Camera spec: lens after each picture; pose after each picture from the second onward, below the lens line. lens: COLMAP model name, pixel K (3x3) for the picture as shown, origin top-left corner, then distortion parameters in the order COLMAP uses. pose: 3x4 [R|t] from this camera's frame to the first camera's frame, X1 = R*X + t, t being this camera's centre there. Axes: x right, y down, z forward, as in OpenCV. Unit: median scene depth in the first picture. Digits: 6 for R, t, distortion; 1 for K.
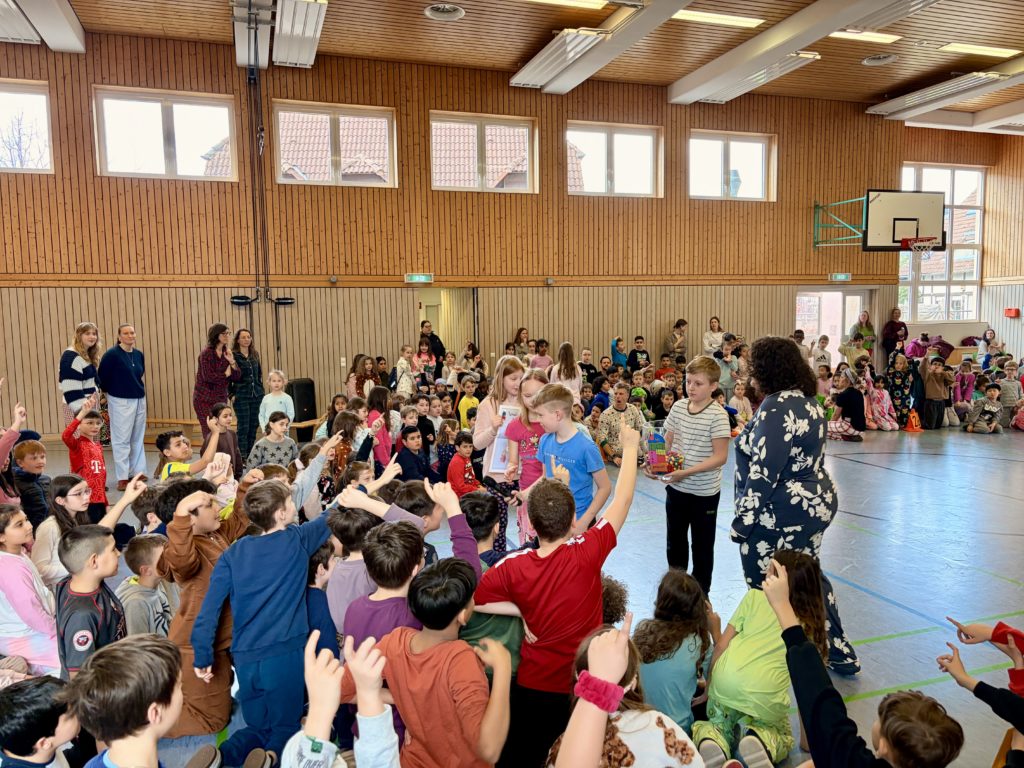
lens RADIAL K [[780.7, 0, 515.4], [0, 780.7, 401.3], [0, 0, 1]] dist [0.034794, -0.031978]
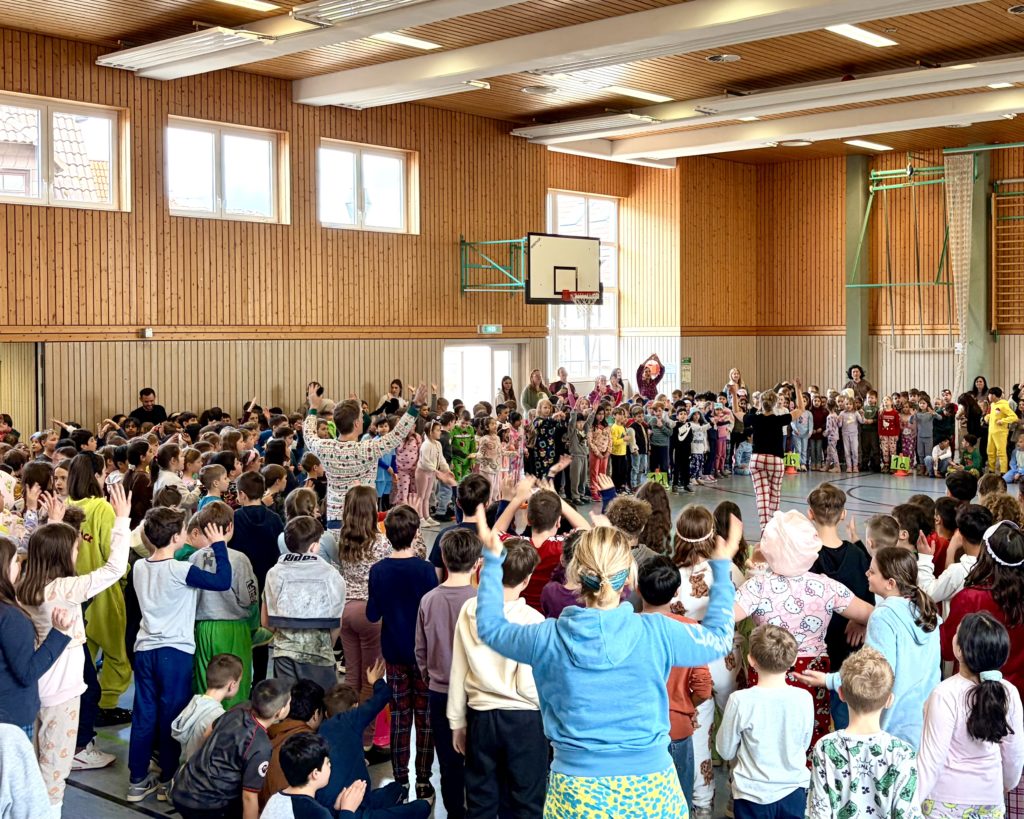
lens RADIAL K [[1314.9, 0, 561.0], [0, 1314.9, 371.7], [0, 0, 1]] dist [0.072465, 0.000000]
pose [[0.856376, -0.000218, 0.516352, -0.240095], [0.043090, 0.996542, -0.071045, -0.016550], [-0.514551, 0.083091, 0.853424, -0.203950]]
